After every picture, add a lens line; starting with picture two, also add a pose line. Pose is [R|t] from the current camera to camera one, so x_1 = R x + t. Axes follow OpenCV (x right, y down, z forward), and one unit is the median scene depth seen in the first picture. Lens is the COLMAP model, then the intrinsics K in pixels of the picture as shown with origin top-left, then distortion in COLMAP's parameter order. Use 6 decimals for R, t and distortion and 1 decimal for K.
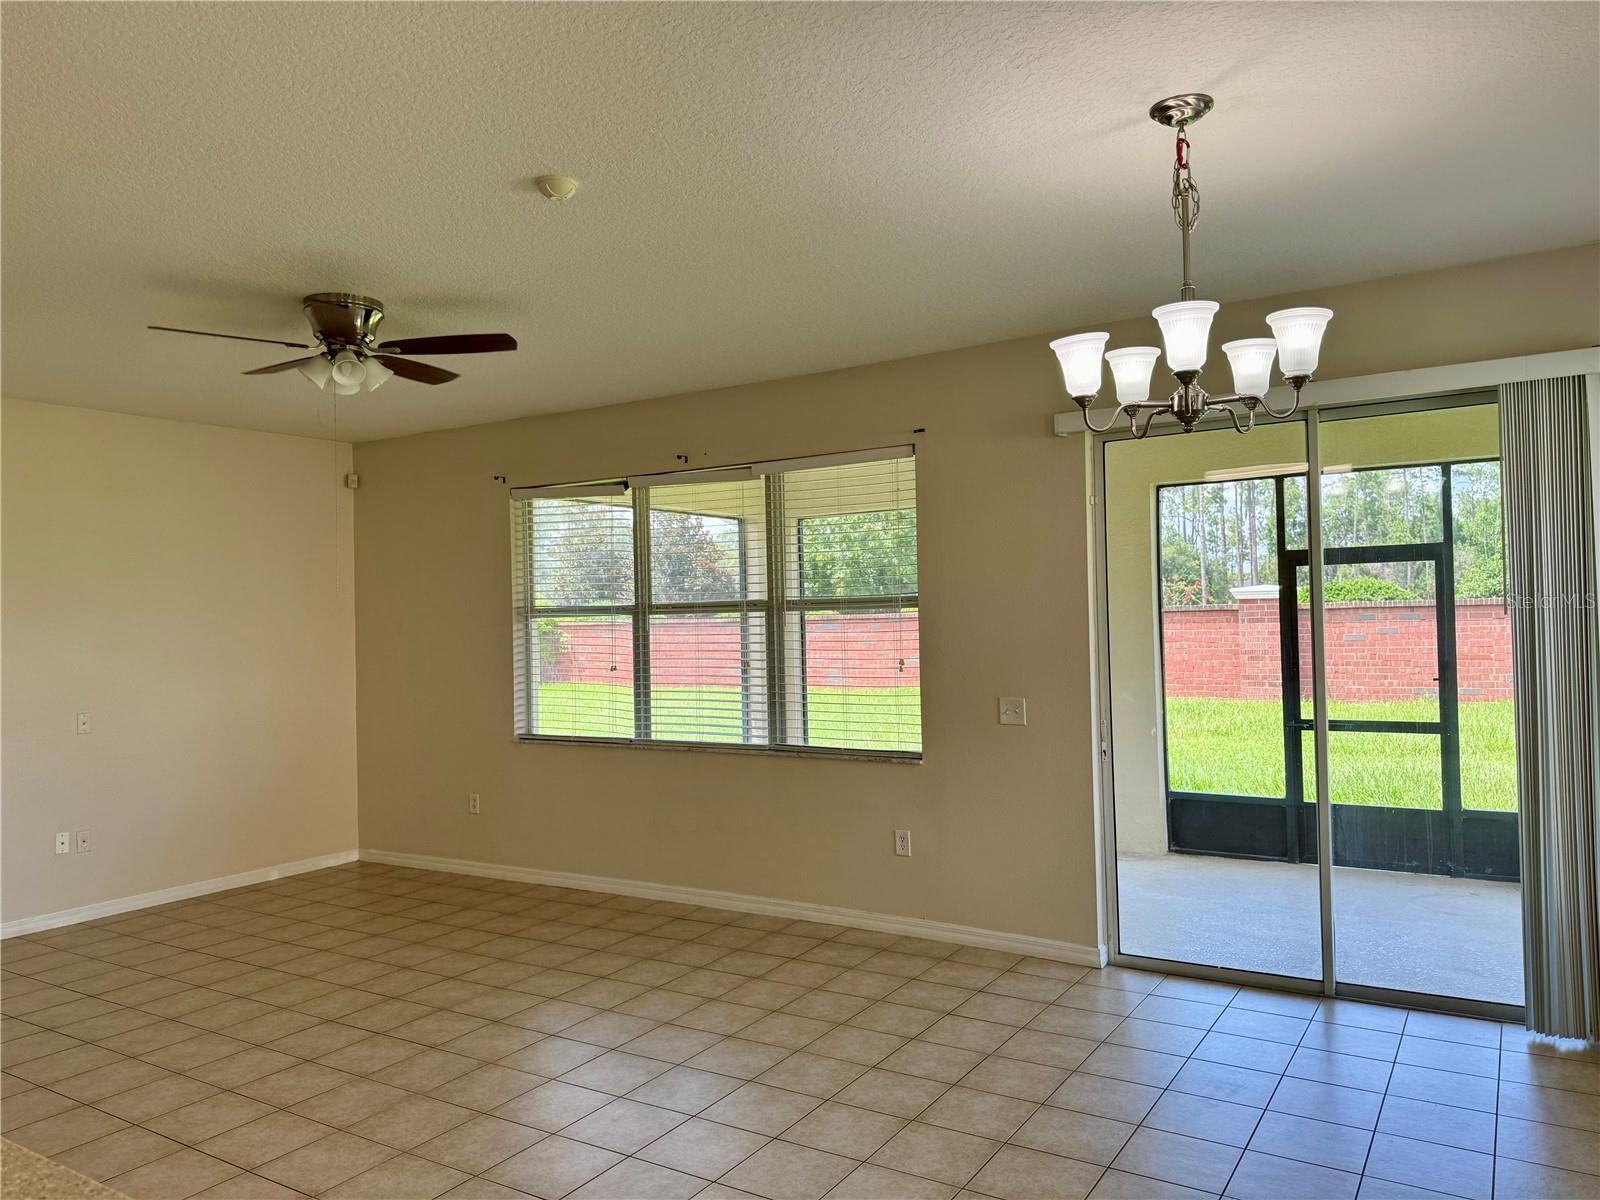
lens RADIAL K [[1131.2, 0, 811.6], [0, 1131.2, 594.6], [0, 0, 1]] dist [0.065462, -0.041373]
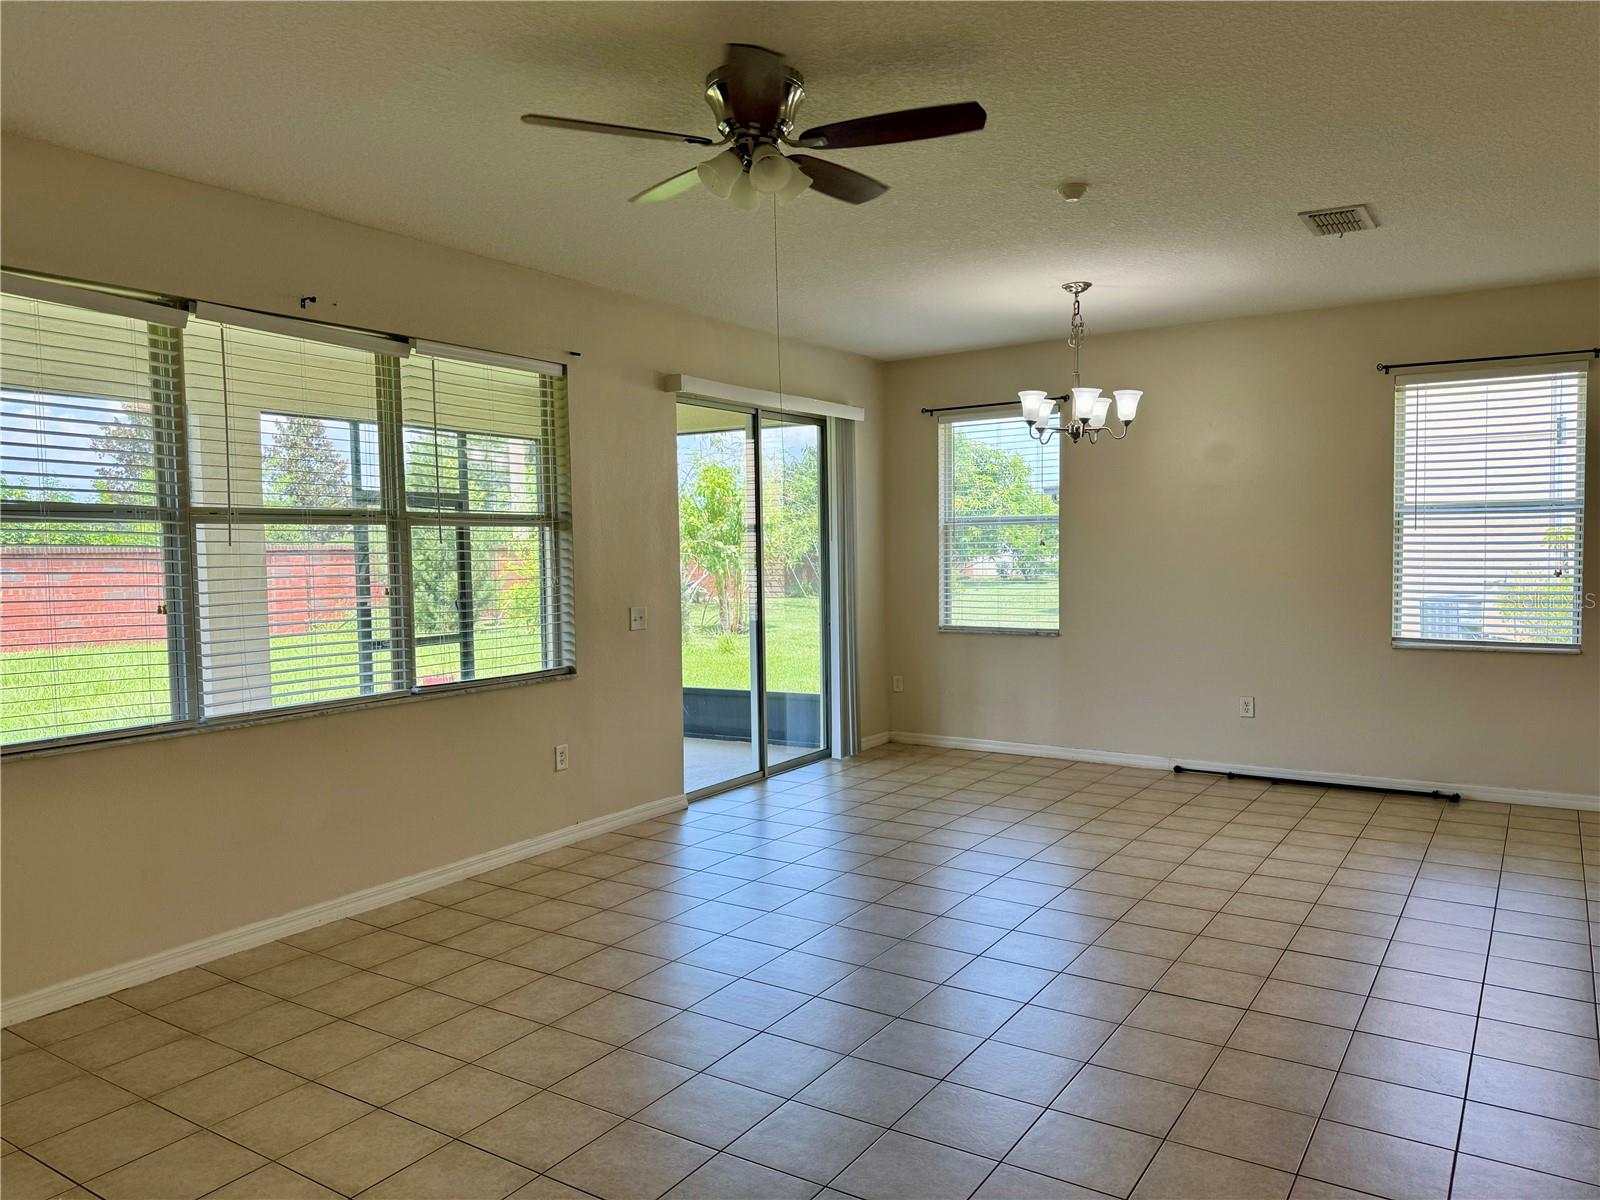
lens RADIAL K [[1131.2, 0, 802.0], [0, 1131.2, 612.5], [0, 0, 1]] dist [0.065462, -0.041373]
pose [[0.011820, -0.036512, 0.999263, -0.861427], [-0.008701, 0.999292, 0.036616, 0.045500], [-0.999892, -0.009127, 0.011494, 0.715393]]
